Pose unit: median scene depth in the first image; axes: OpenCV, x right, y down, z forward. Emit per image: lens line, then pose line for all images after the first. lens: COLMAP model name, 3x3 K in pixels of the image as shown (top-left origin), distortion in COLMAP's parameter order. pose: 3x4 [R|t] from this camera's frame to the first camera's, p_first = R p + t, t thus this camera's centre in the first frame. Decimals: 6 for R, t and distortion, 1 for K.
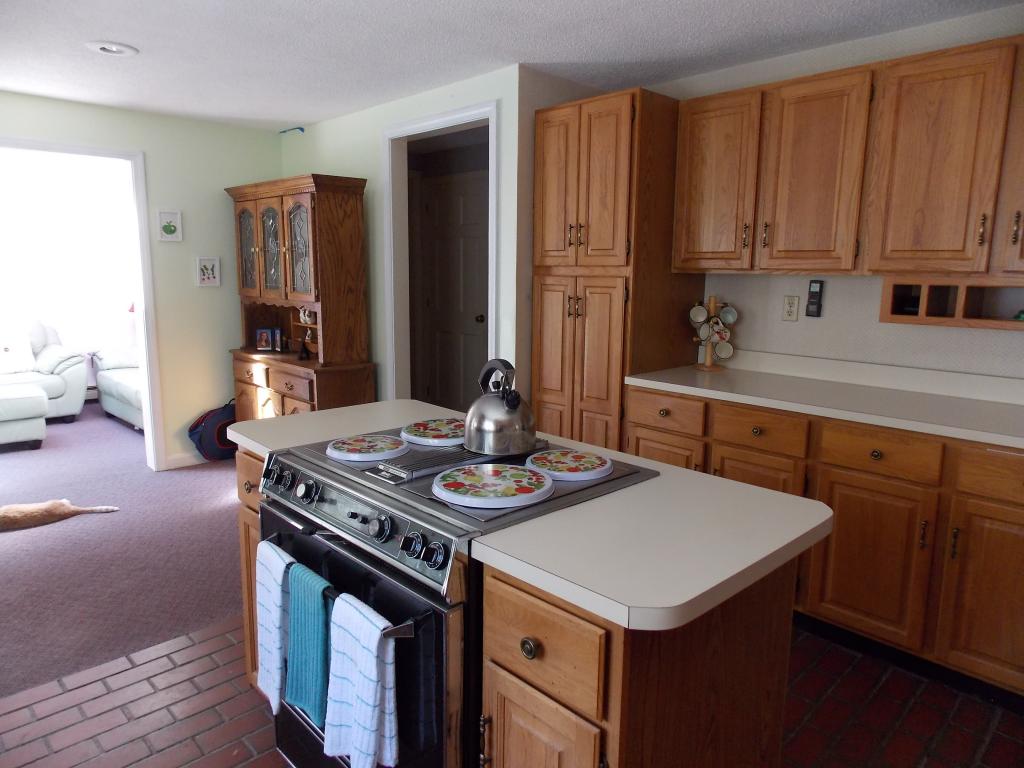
lens RADIAL K [[680.5, 0, 511.9], [0, 680.5, 383.4], [0, 0, 1]] dist [0.002902, -0.006140]
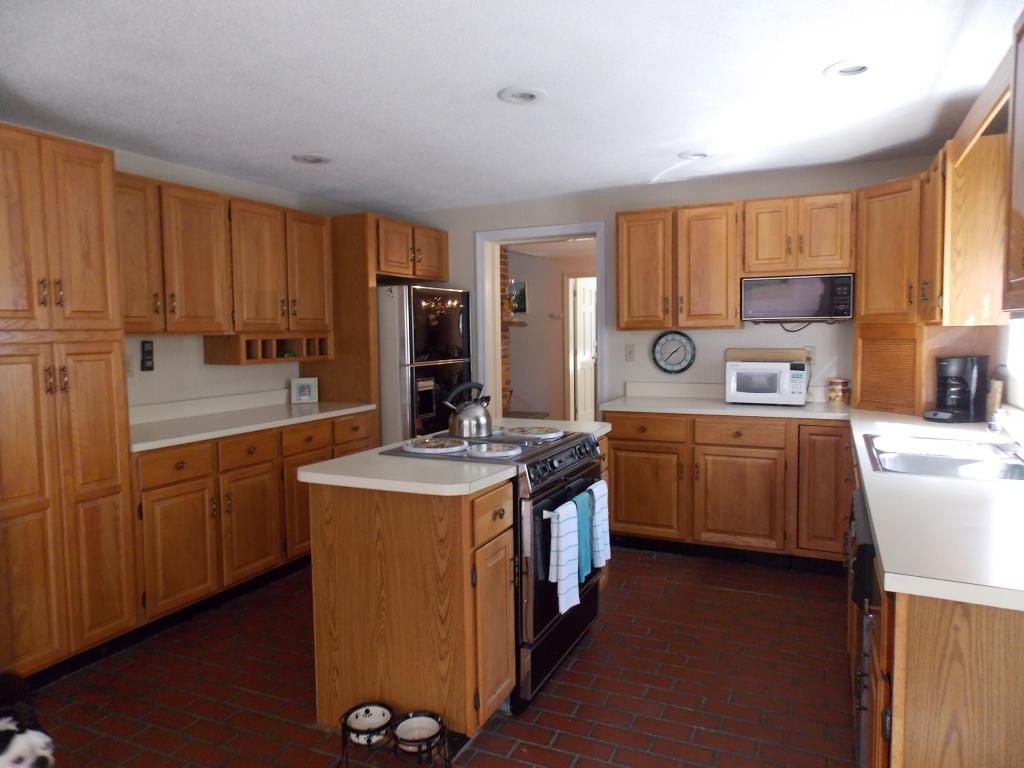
lens RADIAL K [[680.5, 0, 511.3], [0, 680.5, 380.6], [0, 0, 1]] dist [0.002902, -0.006140]
pose [[-0.366404, -0.074071, 0.927503, -0.898052], [0.163145, 0.976269, 0.142415, -0.145944], [-0.916041, 0.203499, -0.345624, 0.825646]]
